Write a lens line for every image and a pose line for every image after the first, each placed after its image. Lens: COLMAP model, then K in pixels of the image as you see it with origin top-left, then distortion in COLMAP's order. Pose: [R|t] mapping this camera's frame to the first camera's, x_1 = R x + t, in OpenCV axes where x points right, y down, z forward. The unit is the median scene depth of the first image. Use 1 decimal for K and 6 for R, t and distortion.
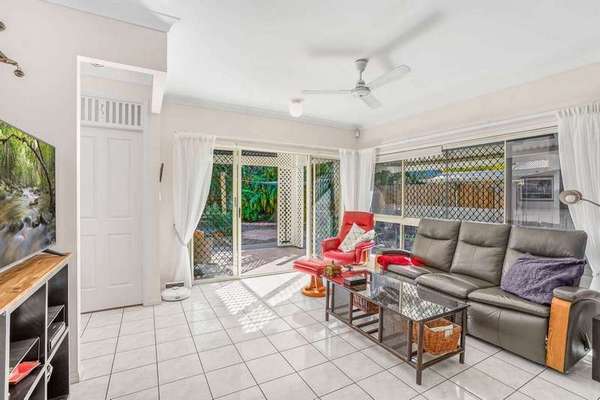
lens RADIAL K [[280.6, 0, 300.8], [0, 280.6, 199.5], [0, 0, 1]] dist [0.001340, 0.002129]
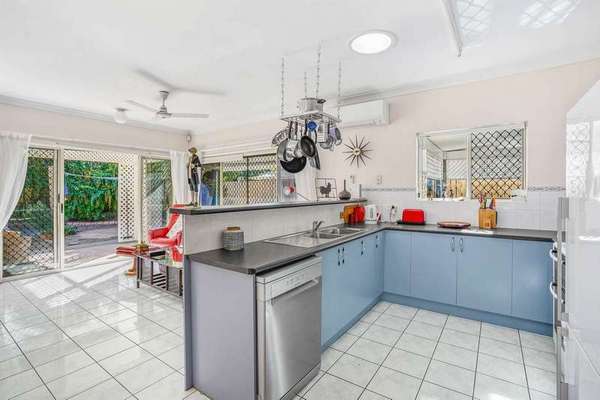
lens RADIAL K [[280.6, 0, 289.7], [0, 280.6, 187.5], [0, 0, 1]] dist [0.001340, 0.002129]
pose [[0.914172, -0.007917, 0.405250, 0.124101], [0.018109, 0.999609, -0.021322, 0.005923], [-0.404922, 0.026831, 0.913957, -0.277076]]
